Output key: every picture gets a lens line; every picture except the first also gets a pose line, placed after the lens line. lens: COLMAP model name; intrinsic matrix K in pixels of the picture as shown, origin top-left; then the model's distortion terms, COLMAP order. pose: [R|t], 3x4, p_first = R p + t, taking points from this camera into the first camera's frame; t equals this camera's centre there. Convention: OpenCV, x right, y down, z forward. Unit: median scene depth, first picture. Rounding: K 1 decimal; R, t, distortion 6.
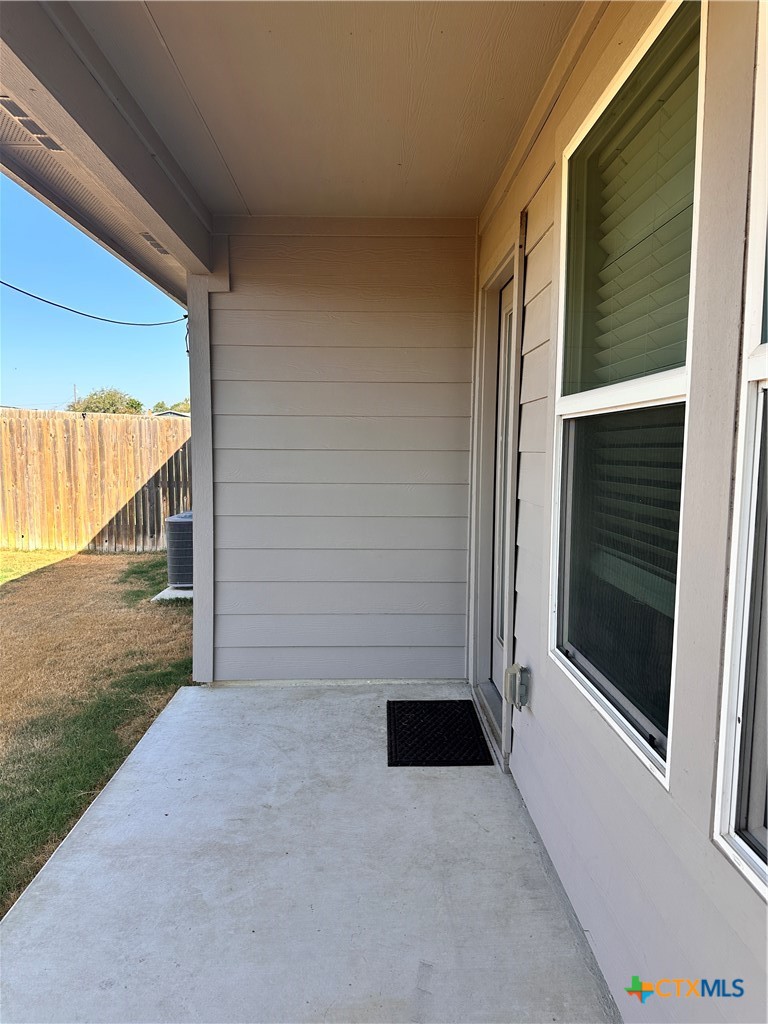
lens RADIAL K [[720.6, 0, 392.4], [0, 720.6, 511.9], [0, 0, 1]] dist [0.002980, -0.007923]
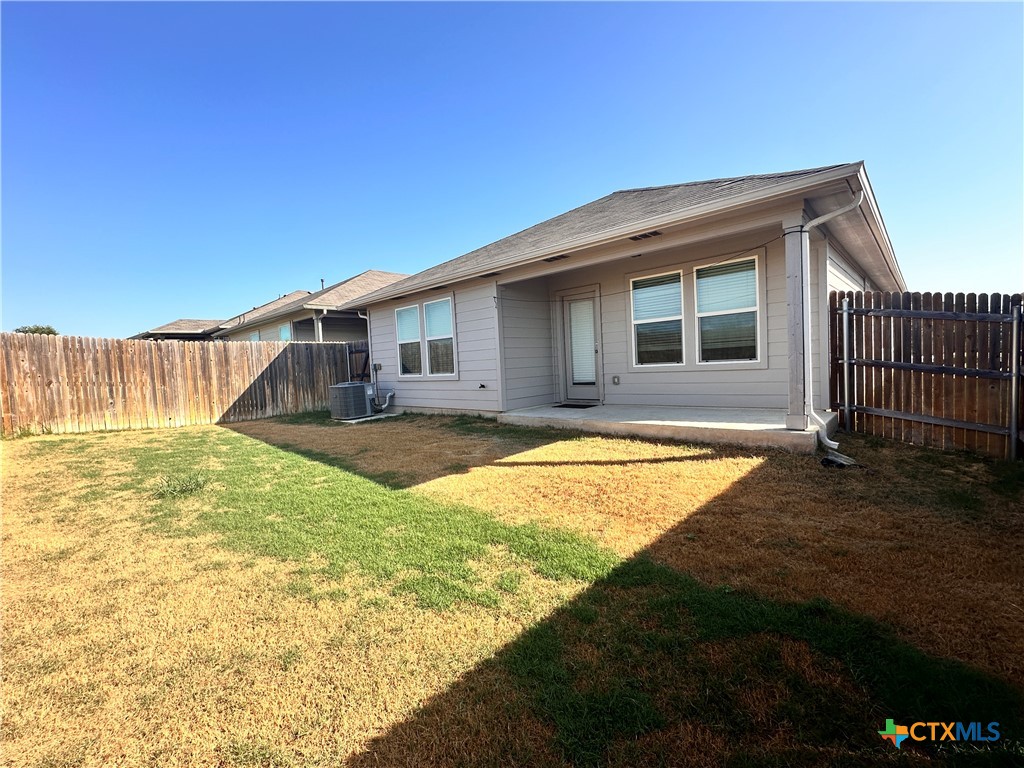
lens RADIAL K [[448.0, 0, 506.0], [0, 448.0, 383.1], [0, 0, 1]] dist [0.003728, 0.000525]
pose [[0.697869, -0.072068, 0.712590, -0.693896], [0.121018, 0.992484, -0.018143, 0.062670], [-0.705927, 0.098898, 0.701346, -0.172369]]
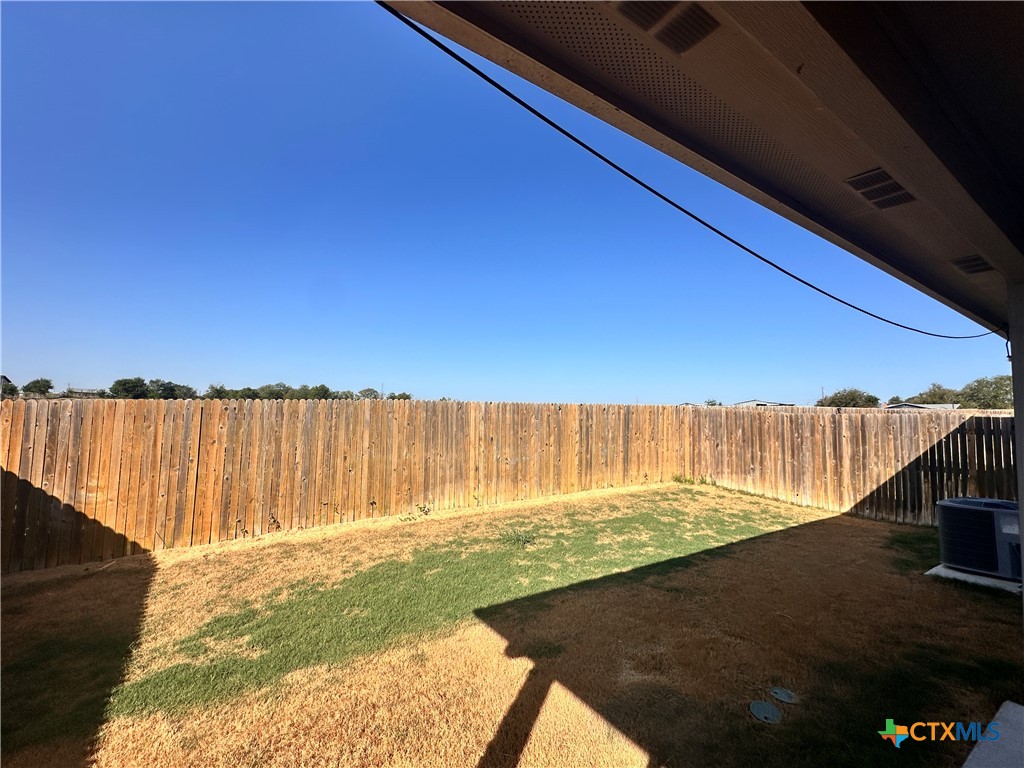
lens RADIAL K [[448.0, 0, 517.9], [0, 448.0, 388.1], [0, 0, 1]] dist [0.003728, 0.000525]
pose [[0.534328, -0.049503, -0.843827, -0.045914], [-0.100362, 0.987507, -0.121483, -0.011639], [0.839298, 0.149599, 0.522684, 0.032477]]
